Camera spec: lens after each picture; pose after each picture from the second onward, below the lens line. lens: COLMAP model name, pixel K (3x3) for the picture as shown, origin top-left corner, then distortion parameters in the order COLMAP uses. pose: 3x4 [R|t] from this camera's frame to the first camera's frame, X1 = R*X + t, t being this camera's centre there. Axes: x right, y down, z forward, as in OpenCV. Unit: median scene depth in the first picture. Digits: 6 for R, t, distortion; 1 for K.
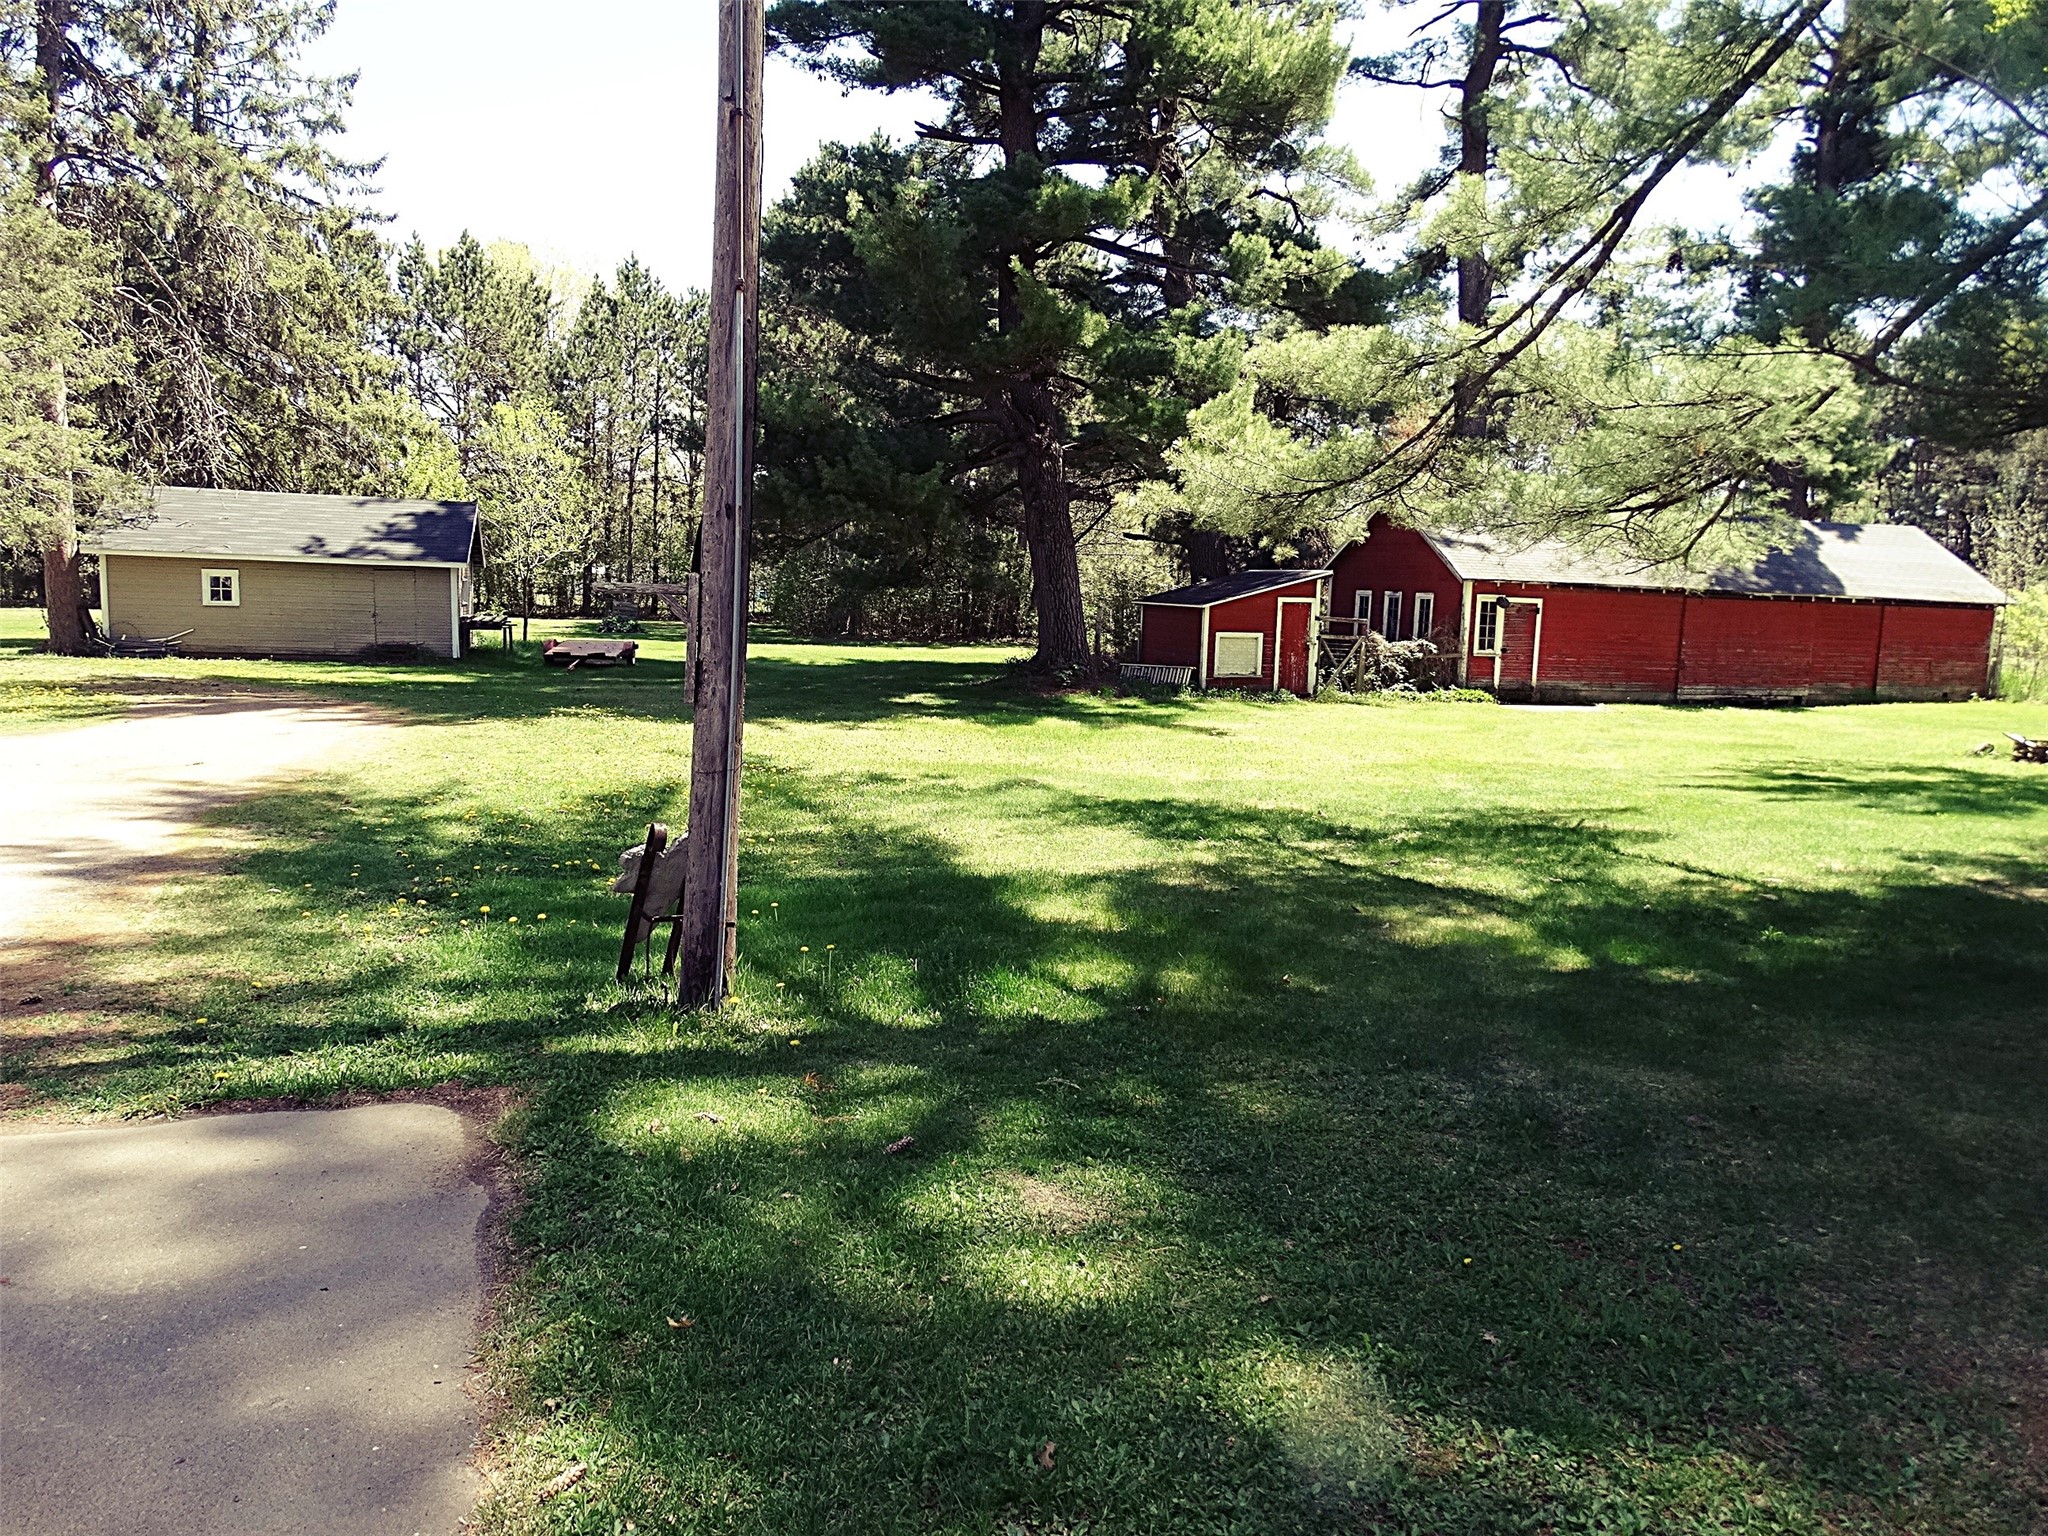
lens RADIAL K [[1420.5, 0, 1019.6], [0, 1420.5, 777.3], [0, 0, 1]] dist [-0.041966, 0.014015]
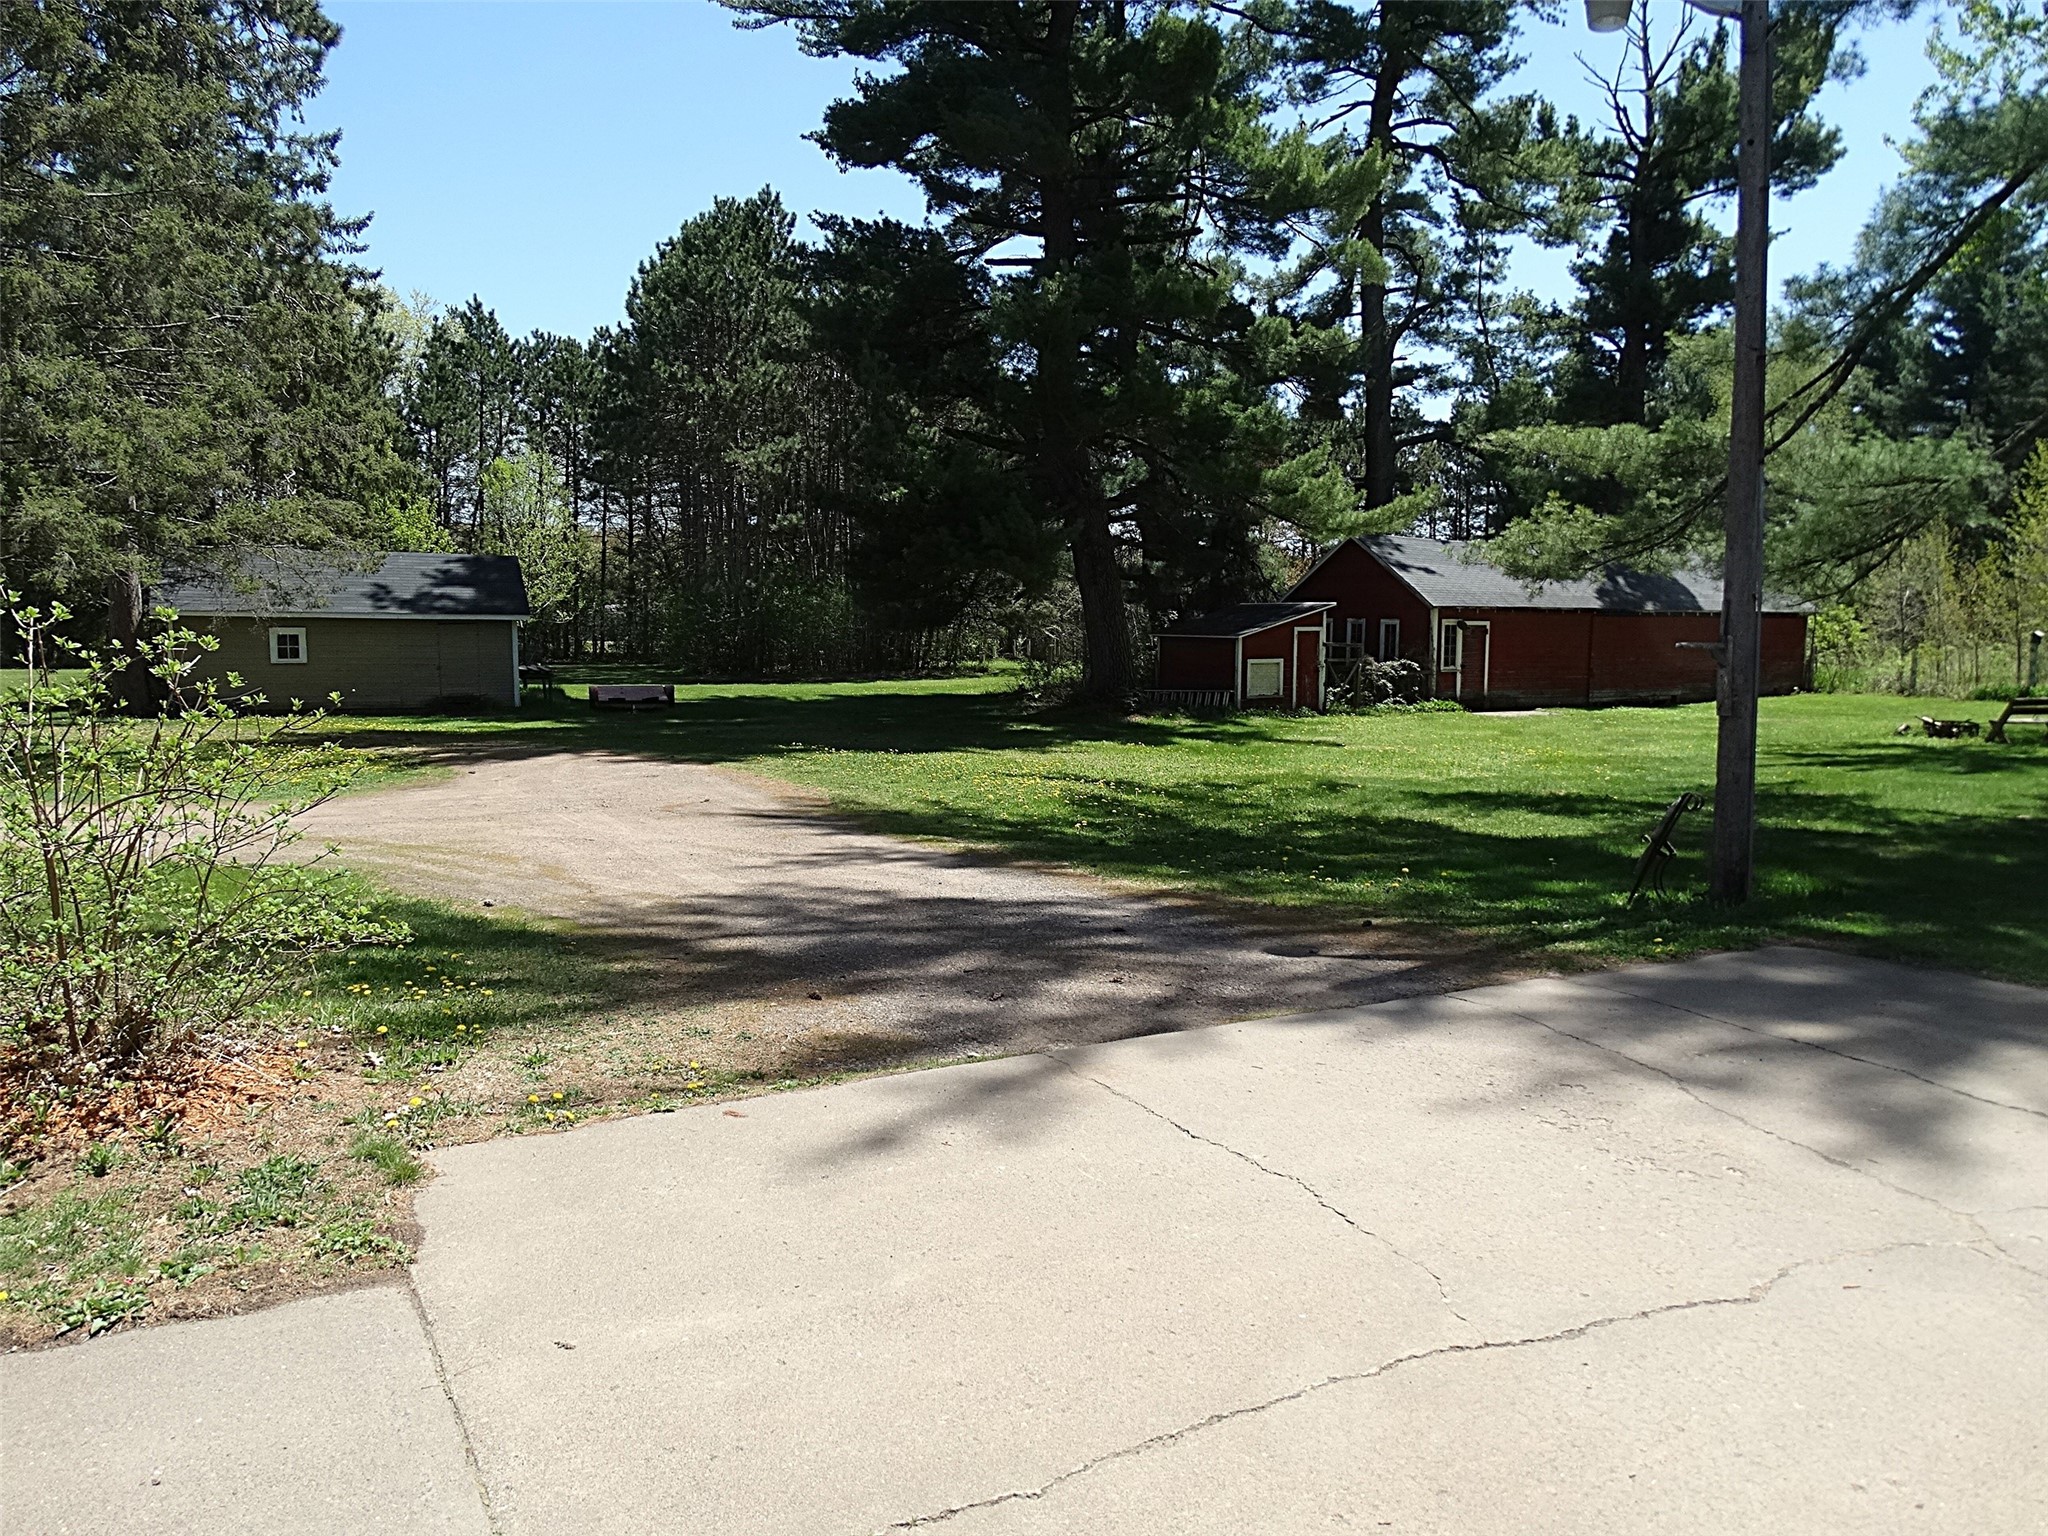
lens RADIAL K [[1420.5, 0, 1029.7], [0, 1420.5, 764.9], [0, 0, 1]] dist [-0.041966, 0.014015]
pose [[0.981738, -0.046166, 0.184549, -0.222450], [0.051360, 0.998405, -0.023463, 0.001008], [-0.183172, 0.032513, 0.982543, -0.079561]]
